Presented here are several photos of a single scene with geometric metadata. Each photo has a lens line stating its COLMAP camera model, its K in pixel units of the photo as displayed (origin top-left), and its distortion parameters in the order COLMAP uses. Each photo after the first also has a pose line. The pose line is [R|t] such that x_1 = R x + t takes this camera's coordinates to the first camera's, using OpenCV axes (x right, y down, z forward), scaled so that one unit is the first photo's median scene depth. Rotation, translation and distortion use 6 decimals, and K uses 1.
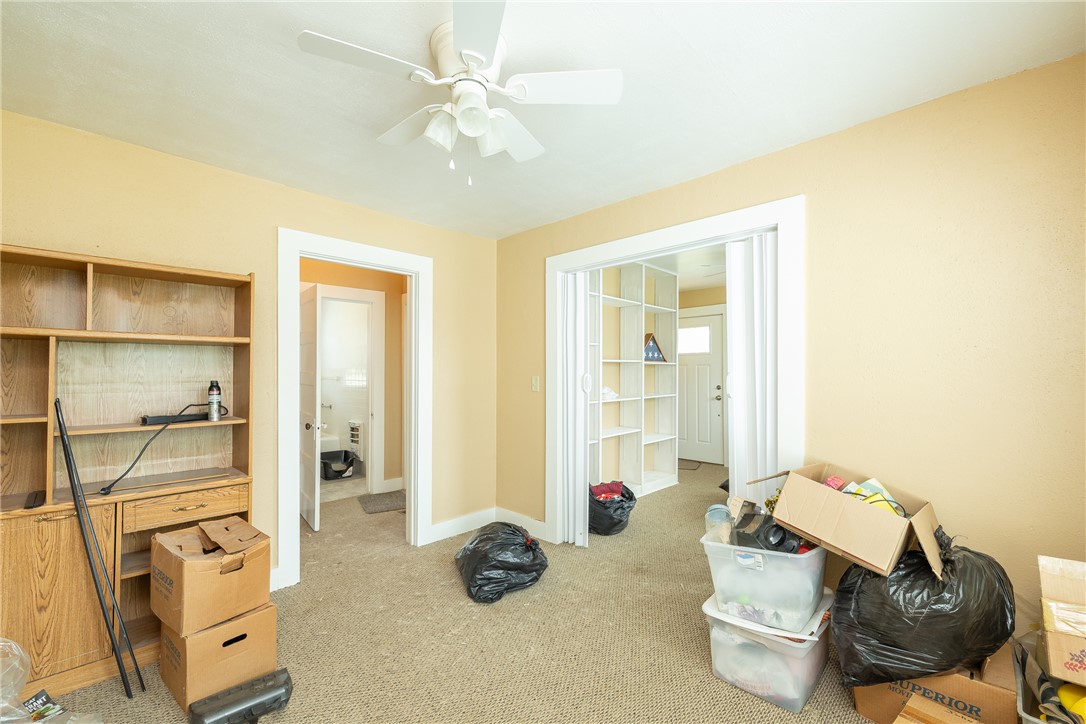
lens RADIAL K [[468.8, 0, 540.9], [0, 468.8, 375.3], [0, 0, 1]] dist [0.000724, 0.000168]
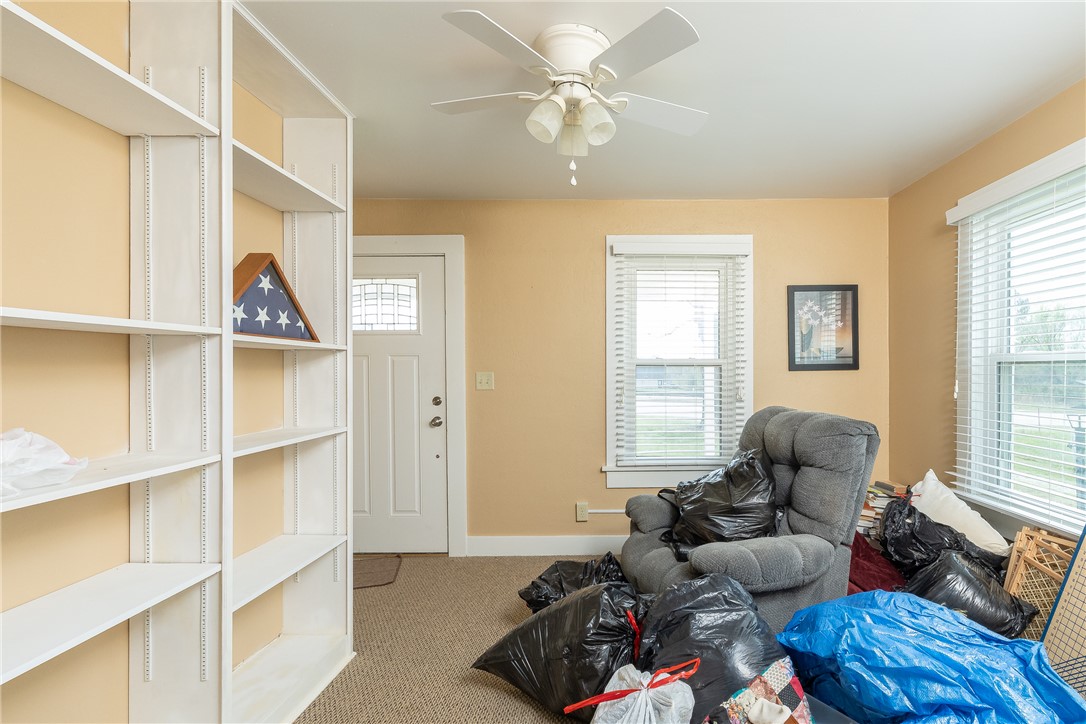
lens RADIAL K [[468.8, 0, 540.9], [0, 468.8, 375.3], [0, 0, 1]] dist [0.000724, 0.000168]
pose [[0.787718, -0.007183, 0.615994, 0.182612], [0.003245, 0.999967, 0.007510, -0.004996], [-0.616028, -0.003917, 0.787715, 0.617358]]
